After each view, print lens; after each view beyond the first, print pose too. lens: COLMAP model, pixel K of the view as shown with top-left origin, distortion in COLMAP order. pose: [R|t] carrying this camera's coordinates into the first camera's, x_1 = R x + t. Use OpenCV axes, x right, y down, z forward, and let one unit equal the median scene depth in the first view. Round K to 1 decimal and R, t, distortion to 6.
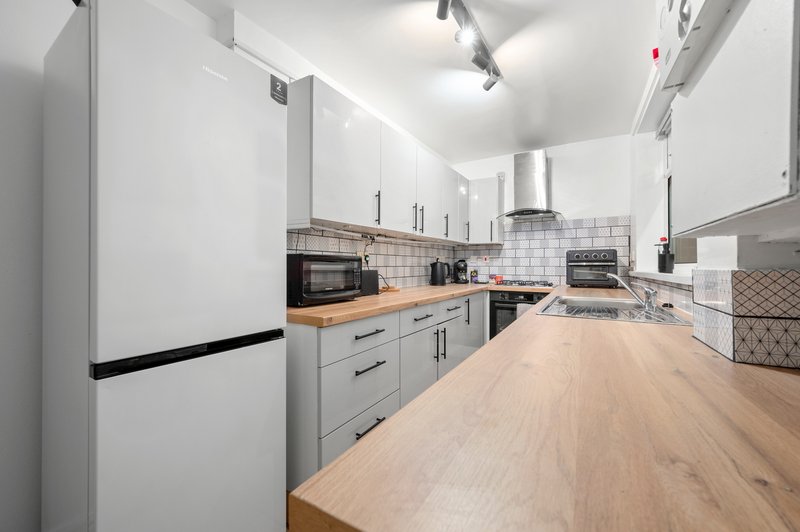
lens RADIAL K [[327.3, 0, 391.7], [0, 327.3, 267.1], [0, 0, 1]] dist [-0.001148, -0.000326]
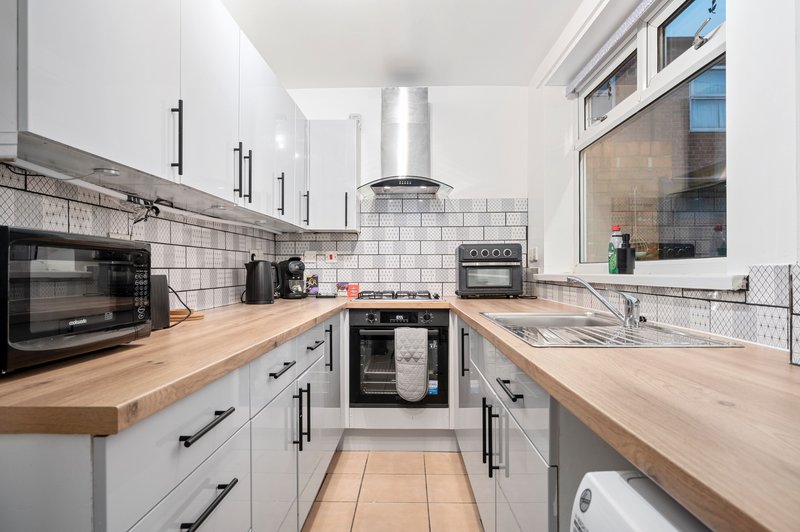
lens RADIAL K [[508.1, 0, 400.9], [0, 508.1, 274.5], [0, 0, 1]] dist [0.000219, 0.000309]
pose [[0.852814, -0.008429, 0.522146, -0.103377], [0.007111, 0.999964, 0.004529, 0.005584], [-0.522166, -0.000149, 0.852844, 0.166903]]
